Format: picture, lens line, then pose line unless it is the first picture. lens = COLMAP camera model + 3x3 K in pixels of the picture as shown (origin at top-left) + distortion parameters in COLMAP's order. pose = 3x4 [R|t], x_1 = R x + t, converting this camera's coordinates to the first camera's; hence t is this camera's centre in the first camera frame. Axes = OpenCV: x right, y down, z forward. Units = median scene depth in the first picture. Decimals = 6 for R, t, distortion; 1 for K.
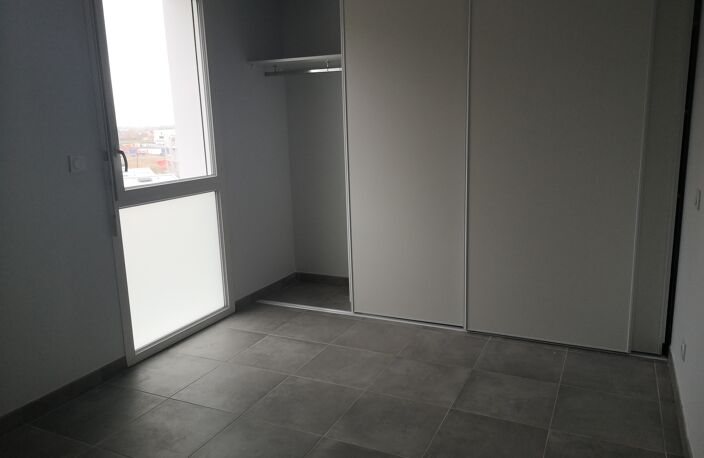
lens RADIAL K [[538.8, 0, 352.0], [0, 538.8, 229.0], [0, 0, 1]] dist [-0.001934, -0.001038]
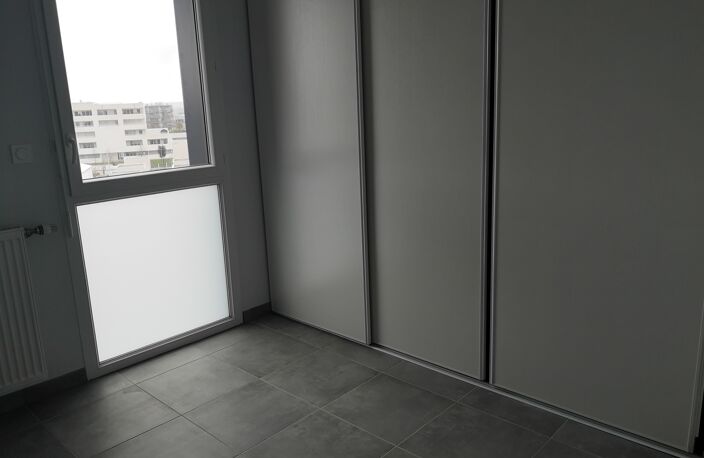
lens RADIAL K [[538.8, 0, 352.0], [0, 538.8, 229.0], [0, 0, 1]] dist [-0.001934, -0.001038]
pose [[0.946778, 0.075764, -0.312843, 0.259032], [-0.059731, 0.996377, 0.060534, -0.075089], [0.316296, -0.038626, 0.947874, 0.289423]]
